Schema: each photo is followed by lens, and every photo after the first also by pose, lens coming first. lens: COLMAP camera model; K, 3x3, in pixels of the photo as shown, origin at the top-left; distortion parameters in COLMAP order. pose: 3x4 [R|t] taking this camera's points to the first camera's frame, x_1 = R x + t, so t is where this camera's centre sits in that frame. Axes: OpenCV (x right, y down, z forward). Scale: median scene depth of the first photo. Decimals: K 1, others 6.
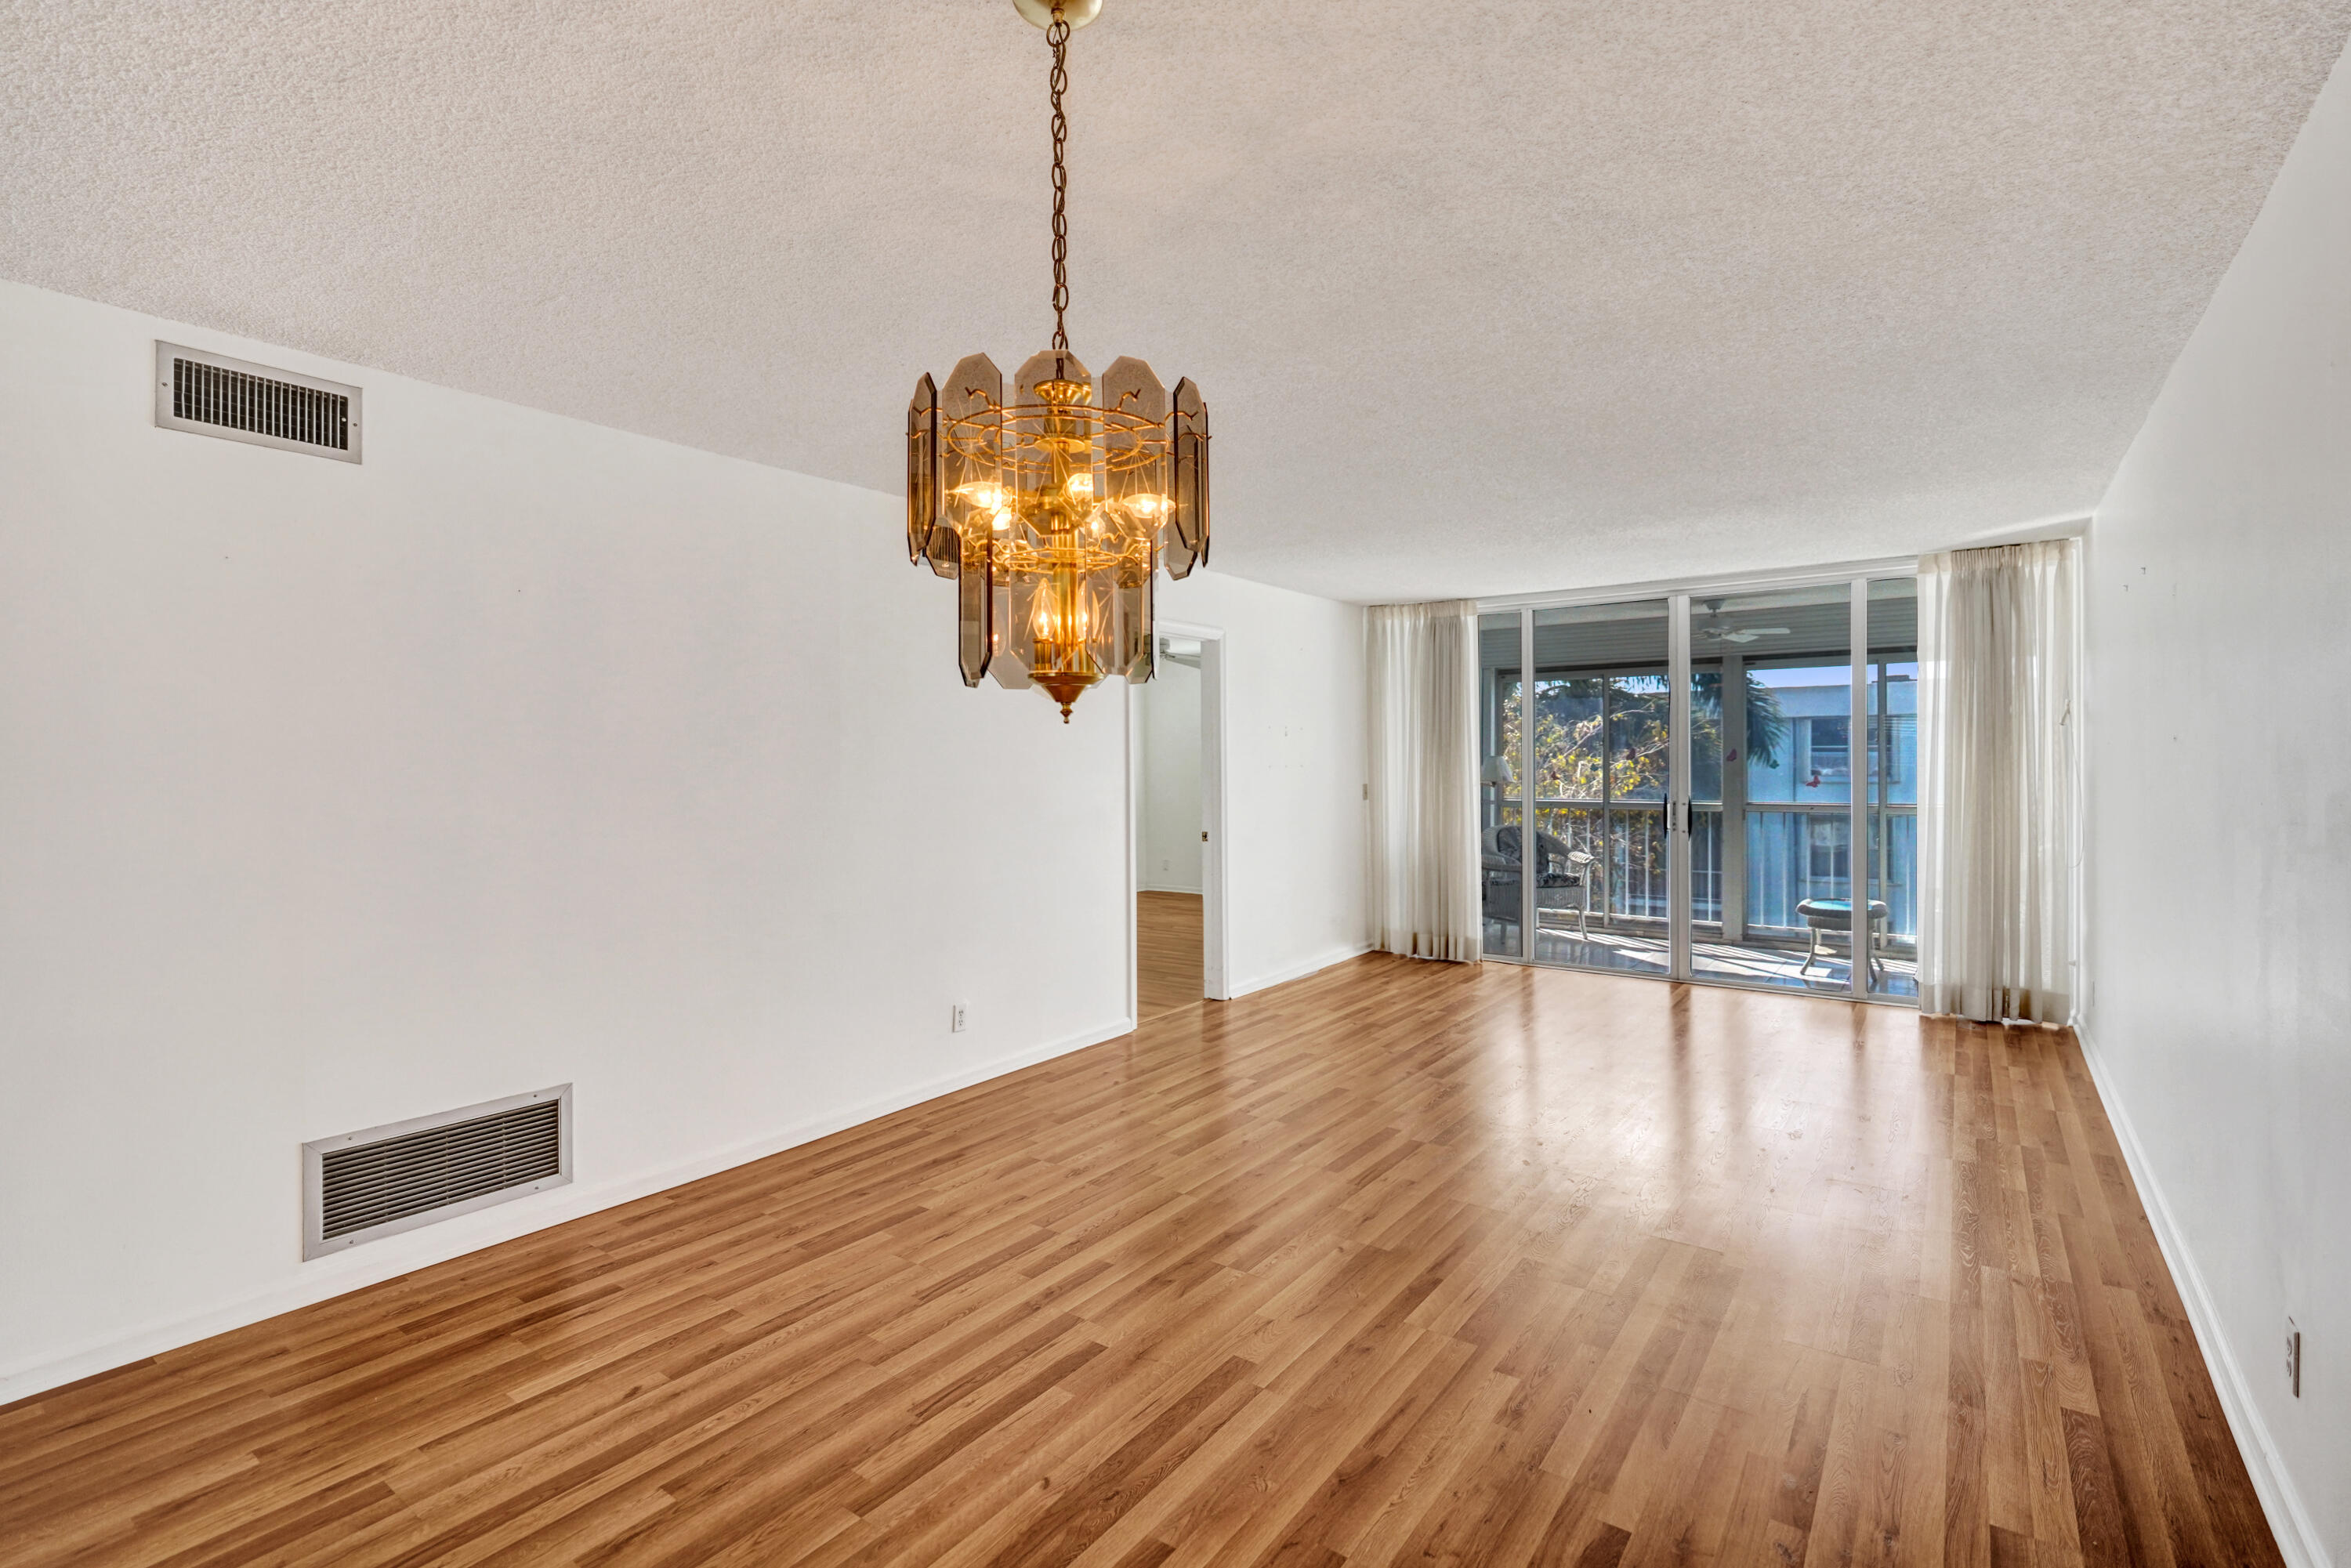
lens RADIAL K [[1105.8, 0, 1184.4], [0, 1105.8, 751.0], [0, 0, 1]] dist [-0.025431, 0.001457]
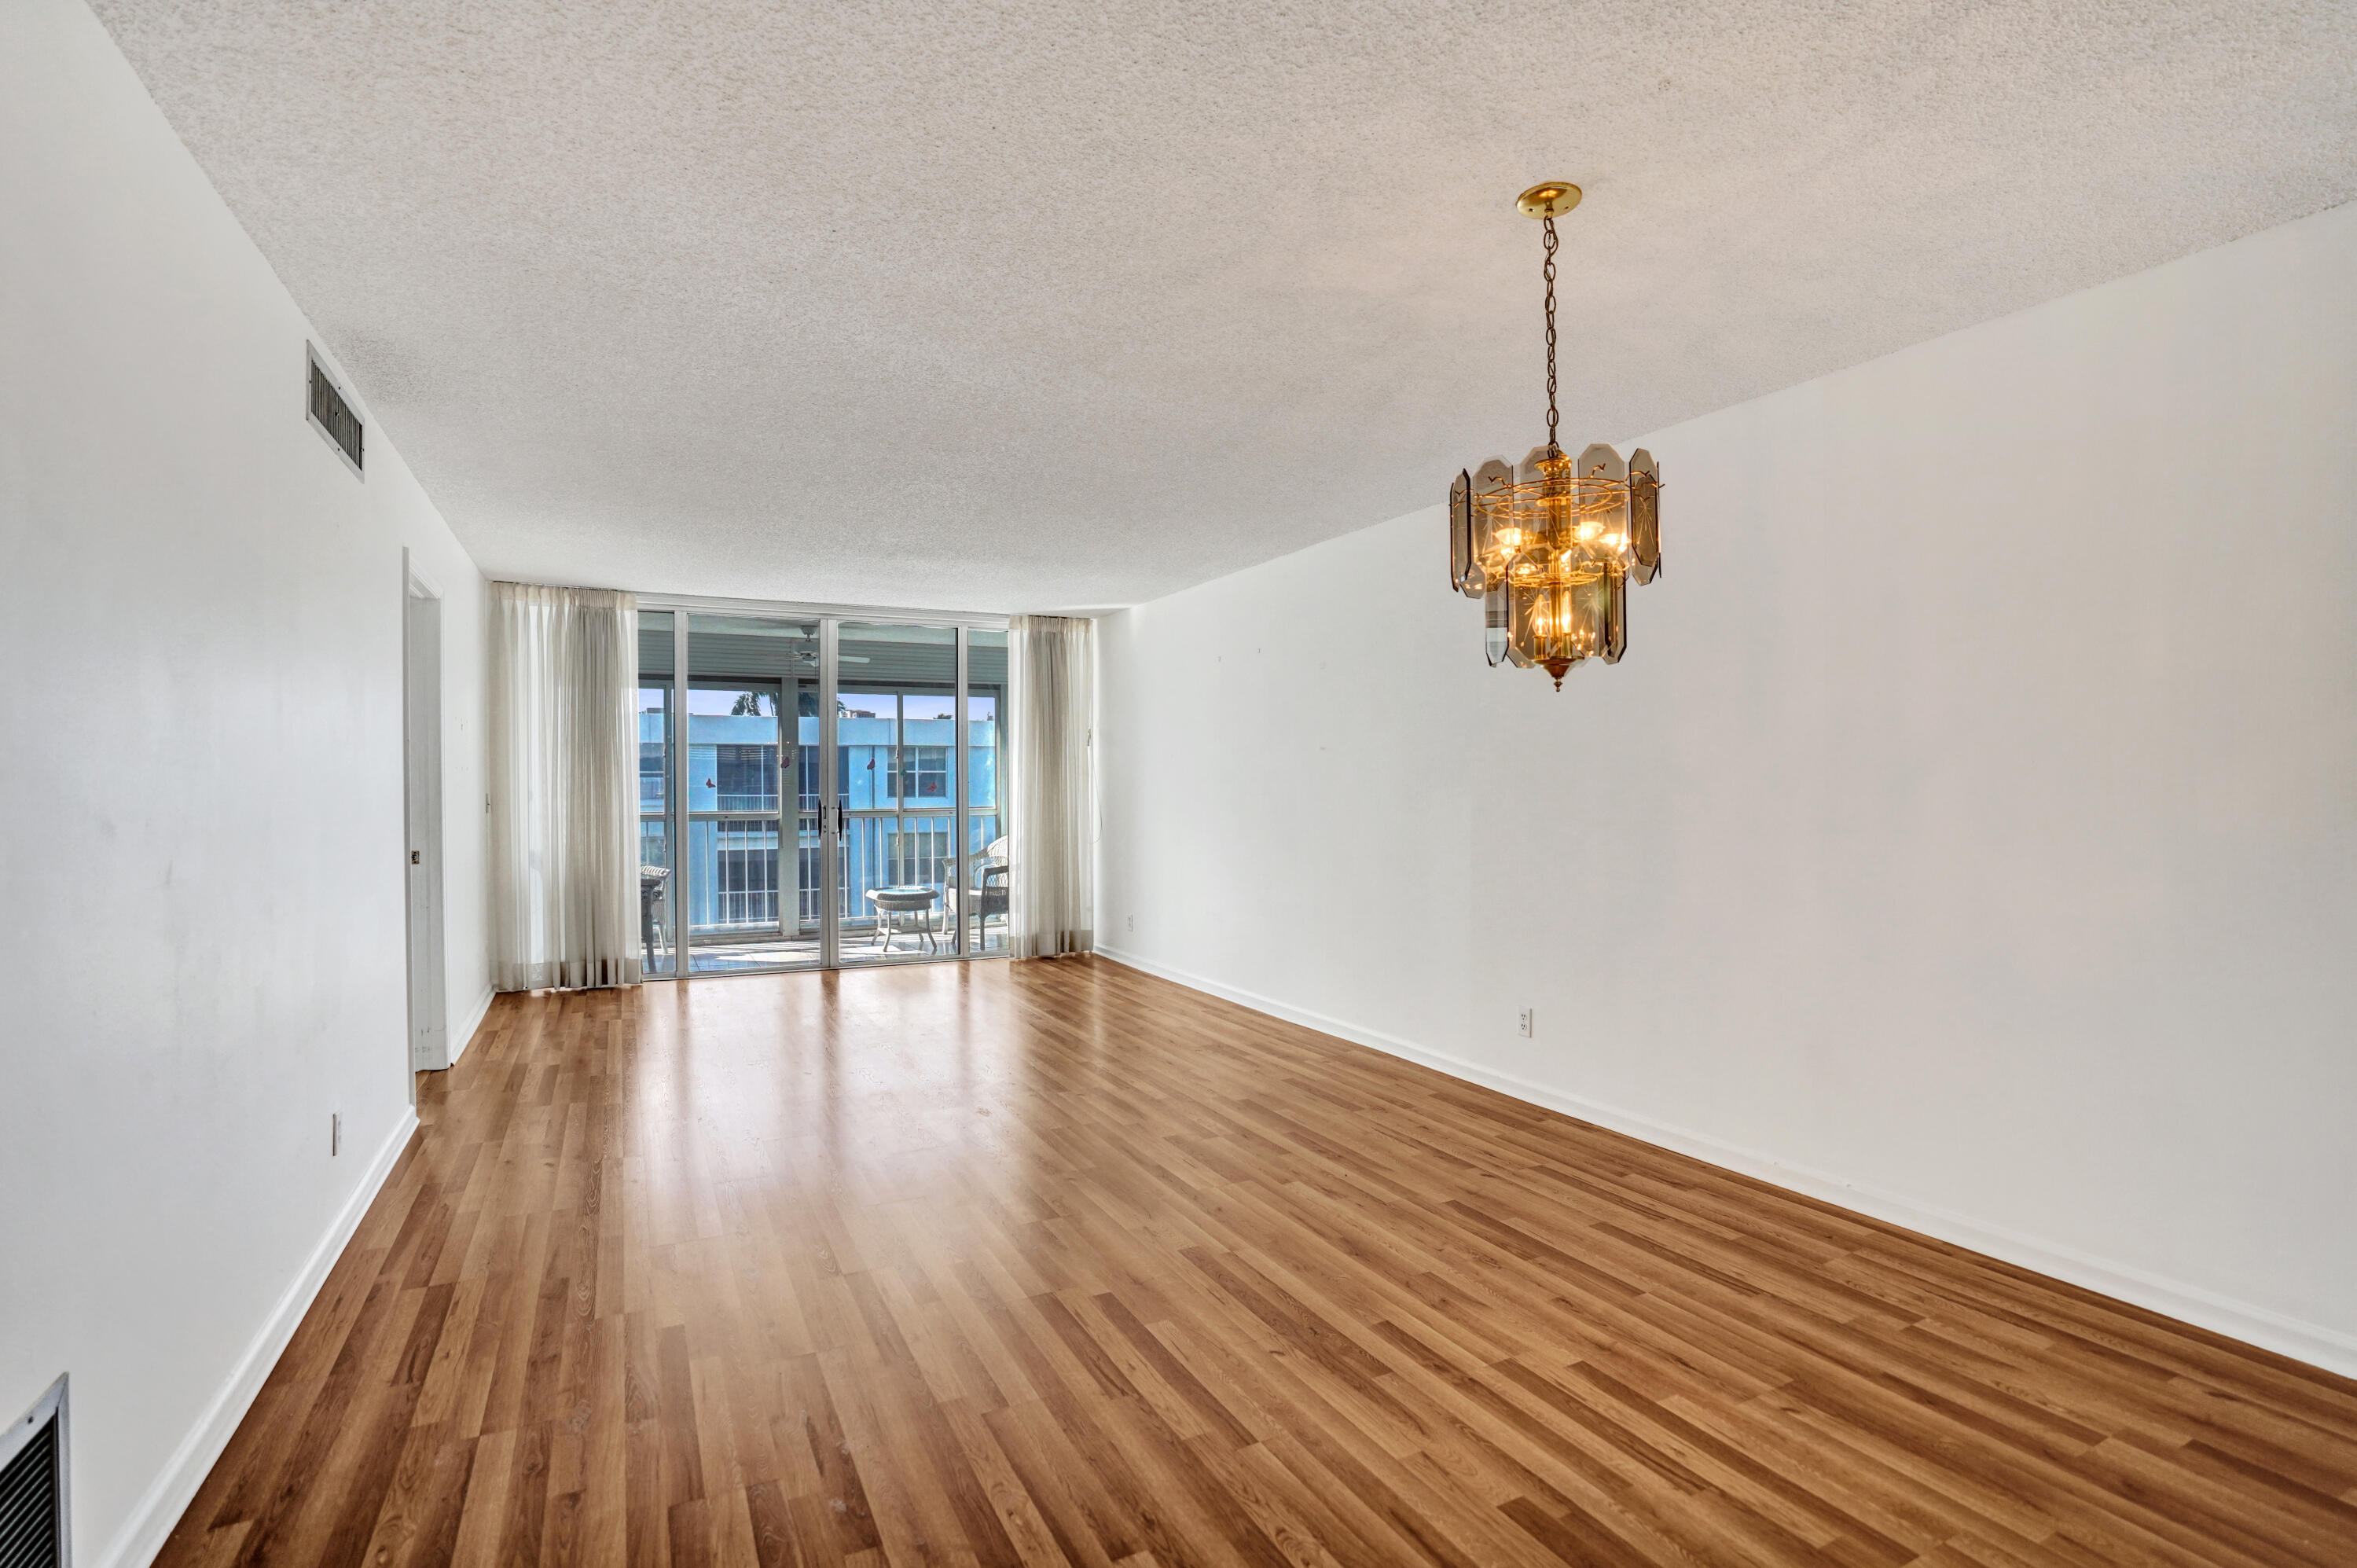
lens RADIAL K [[1108.7, 0, 1187.9], [0, 1108.7, 793.2], [0, 0, 1]] dist [-0.025431, 0.001457]
pose [[0.444110, -0.003336, 0.895966, -0.455645], [-0.004627, 0.999971, 0.006017, 0.028703], [-0.895960, -0.006818, 0.444082, 0.217771]]
